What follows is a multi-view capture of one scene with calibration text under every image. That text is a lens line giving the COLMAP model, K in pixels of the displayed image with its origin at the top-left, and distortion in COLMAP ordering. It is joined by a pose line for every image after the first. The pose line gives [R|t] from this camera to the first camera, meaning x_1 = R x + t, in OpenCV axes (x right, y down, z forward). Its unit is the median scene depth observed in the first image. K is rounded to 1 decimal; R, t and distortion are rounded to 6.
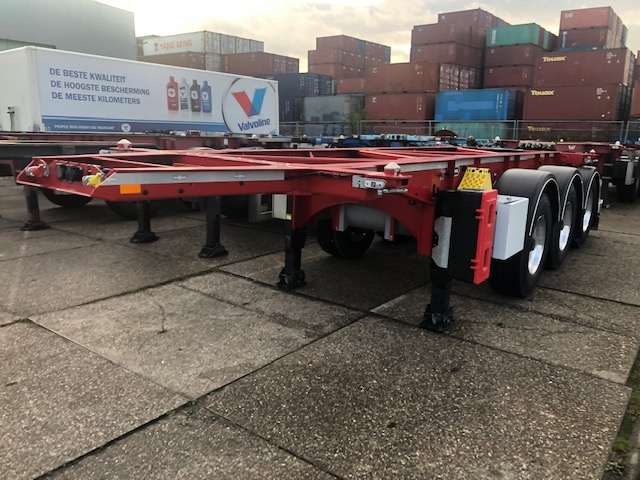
lens RADIAL K [[508.6, 0, 320.0], [0, 508.6, 240.0], [0, 0, 1]] dist [0.036650, -0.005946]
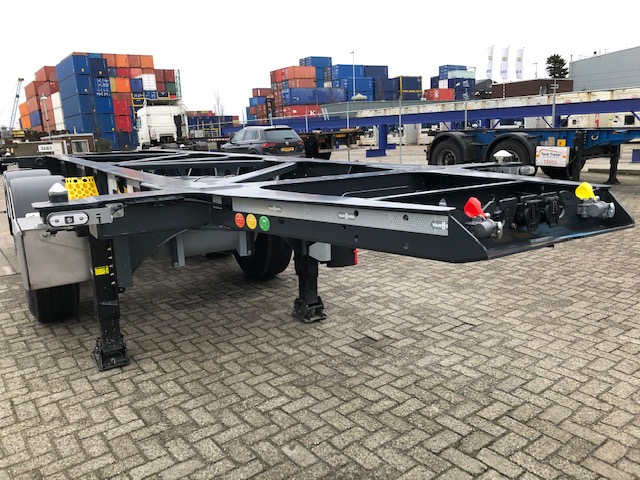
lens RADIAL K [[517.9, 0, 319.4], [0, 517.9, 232.4], [0, 0, 1]] dist [0.020658, -0.003703]
pose [[0.383770, -0.234130, 0.893255, -0.610558], [0.249964, 0.957549, 0.143590, -0.137998], [-0.888954, 0.168176, 0.426003, 0.515264]]
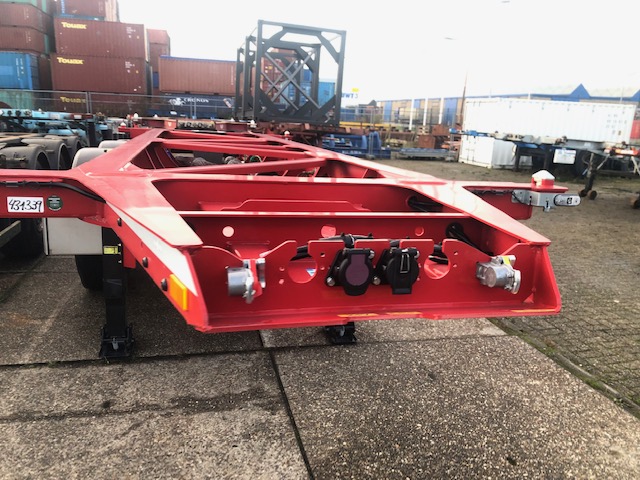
lens RADIAL K [[521.6, 0, 323.8], [0, 521.6, 238.3], [0, 0, 1]] dist [0.020892, -0.008109]
pose [[0.634744, -0.177385, 0.752087, -0.437023], [0.142475, 0.983474, 0.111714, -0.107801], [-0.759474, 0.036244, 0.649527, 0.408028]]
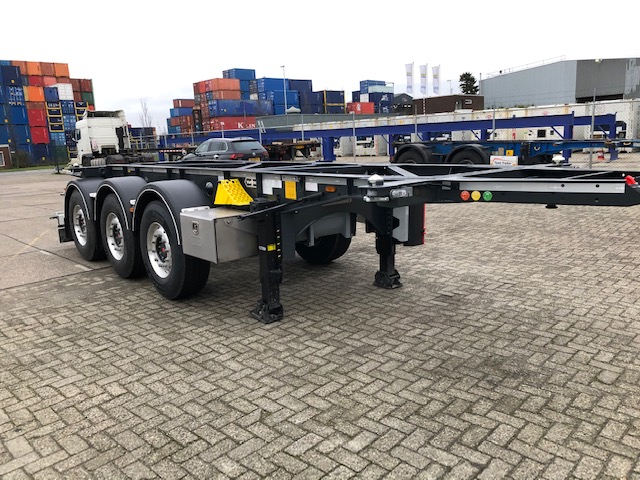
lens RADIAL K [[517.9, 0, 319.4], [0, 517.9, 232.4], [0, 0, 1]] dist [0.020658, -0.003703]
pose [[0.239411, -0.222667, 0.945041, -1.000745], [0.253259, 0.953972, 0.160613, -0.222120], [-0.937306, 0.200888, 0.284784, 0.746226]]
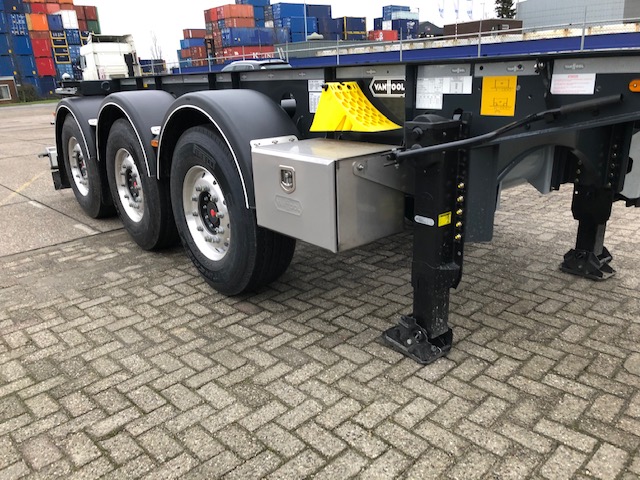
lens RADIAL K [[519.9, 0, 316.7], [0, 519.9, 240.4], [0, 0, 1]] dist [0.027315, -0.008543]
pose [[0.270552, -0.343705, 0.899260, -0.558299], [0.256243, 0.926110, 0.276874, -0.205680], [-0.927977, 0.155521, 0.338633, 1.079131]]
